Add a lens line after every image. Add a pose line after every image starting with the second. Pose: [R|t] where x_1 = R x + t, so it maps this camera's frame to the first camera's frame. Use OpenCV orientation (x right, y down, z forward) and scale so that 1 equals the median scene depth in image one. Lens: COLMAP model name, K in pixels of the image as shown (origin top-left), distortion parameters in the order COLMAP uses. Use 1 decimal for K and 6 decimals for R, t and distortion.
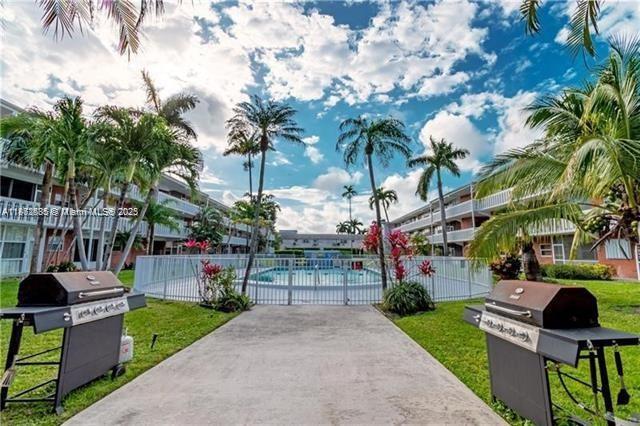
lens RADIAL K [[285.6, 0, 320.0], [0, 285.6, 213.0], [0, 0, 1]] dist [0.000476, 0.000516]
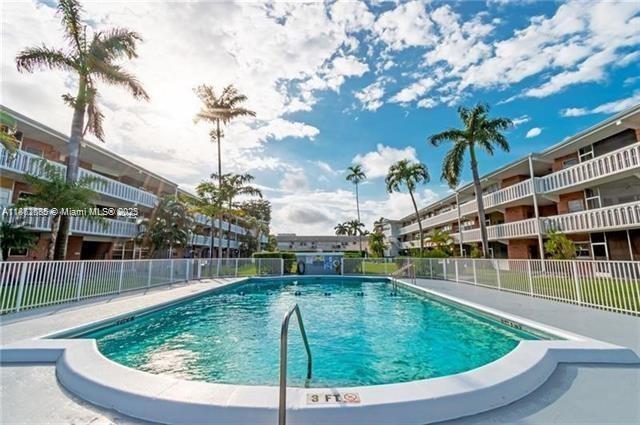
lens RADIAL K [[285.6, 0, 320.0], [0, 285.6, 212.5], [0, 0, 1]] dist [0.000476, 0.000516]
pose [[0.999972, -0.006245, 0.004216, 0.004713], [0.006304, 0.999880, -0.014143, 0.034198], [-0.004128, 0.014169, 0.999891, 0.234476]]
